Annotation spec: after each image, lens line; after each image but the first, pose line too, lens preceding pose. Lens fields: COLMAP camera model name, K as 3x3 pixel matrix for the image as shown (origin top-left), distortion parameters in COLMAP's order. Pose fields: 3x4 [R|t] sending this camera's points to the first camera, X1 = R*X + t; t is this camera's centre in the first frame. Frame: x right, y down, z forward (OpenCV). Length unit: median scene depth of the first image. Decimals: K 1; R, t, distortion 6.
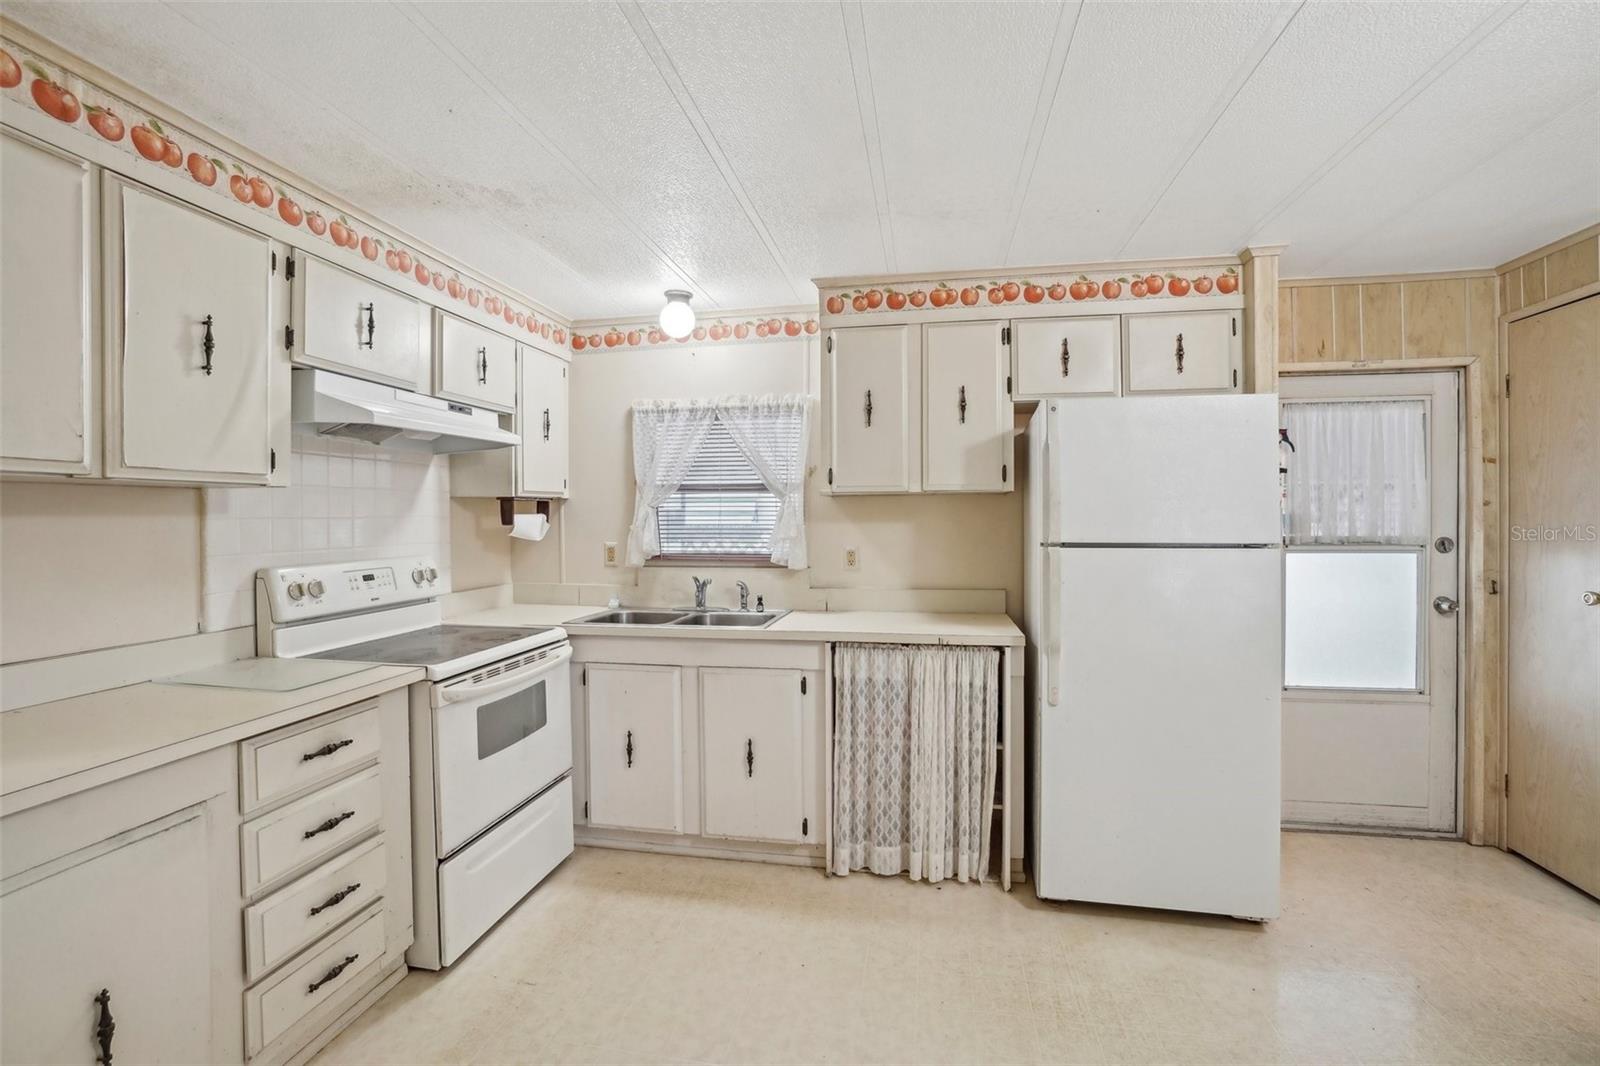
lens RADIAL K [[728.6, 0, 785.3], [0, 728.6, 526.6], [0, 0, 1]] dist [-0.050131, 0.017268]
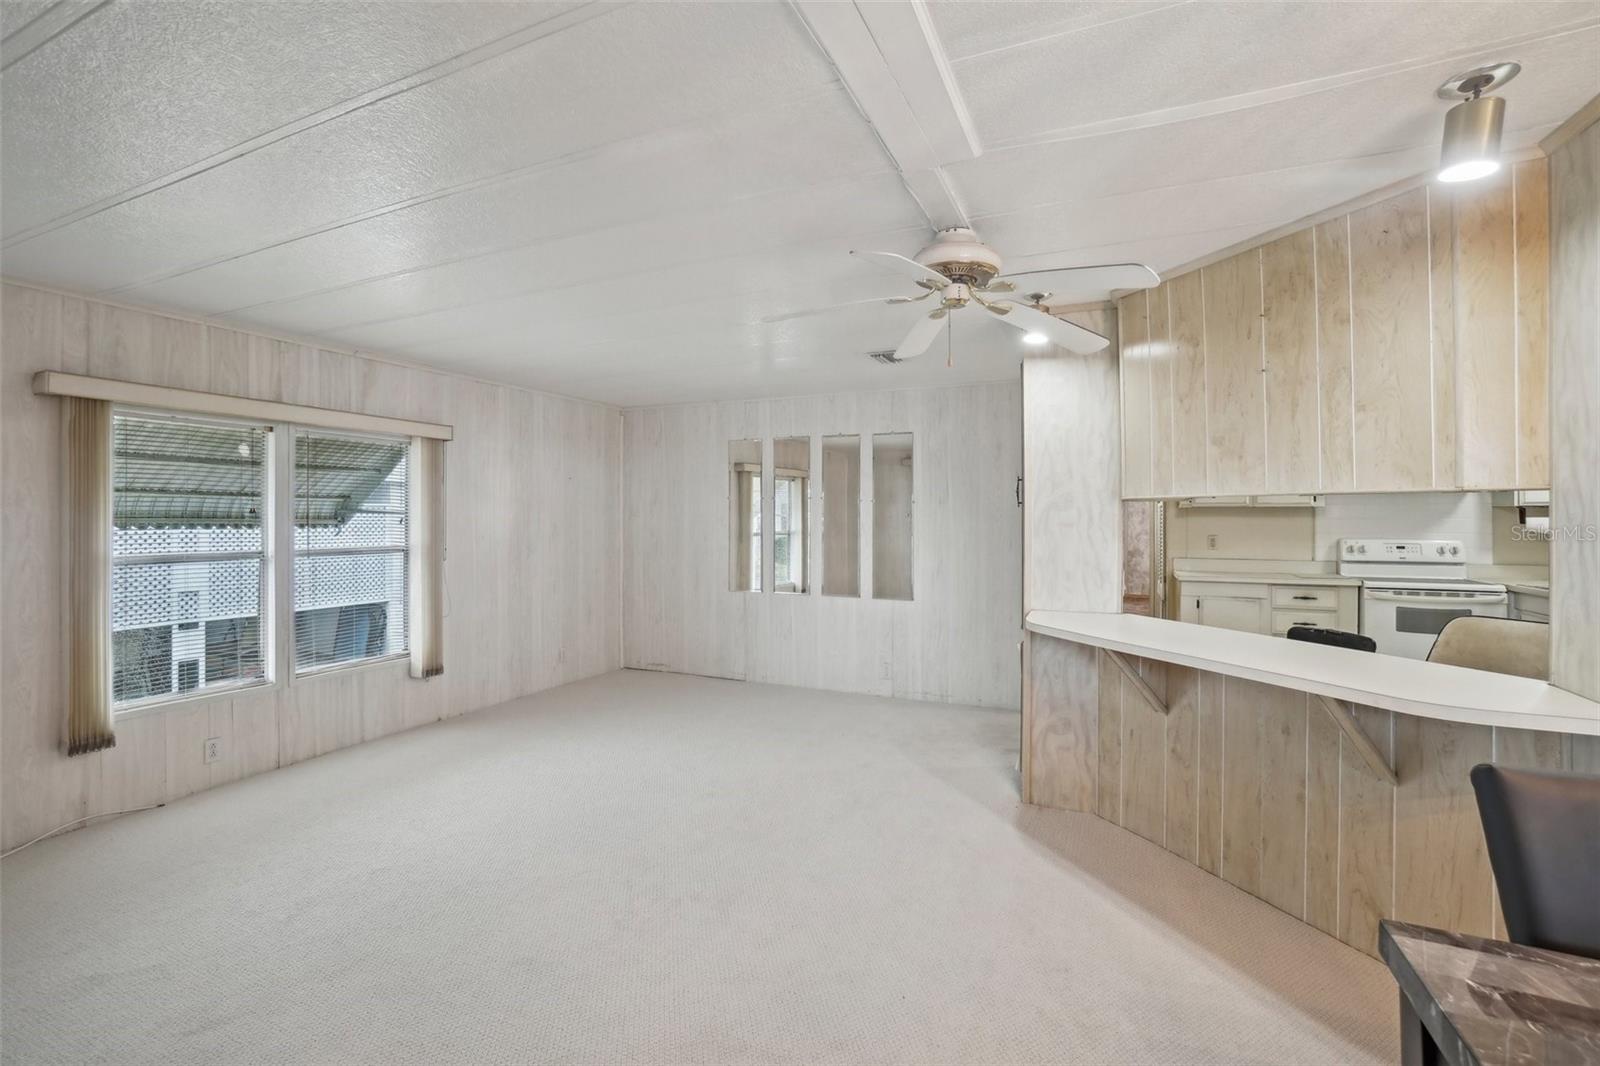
lens RADIAL K [[728.6, 0, 804.2], [0, 728.6, 517.6], [0, 0, 1]] dist [-0.050131, 0.017268]
pose [[-0.220980, 0.004758, -0.975267, 2.053608], [-0.010573, 0.999918, 0.007274, -0.015278], [0.975221, 0.011919, -0.220911, -0.285326]]
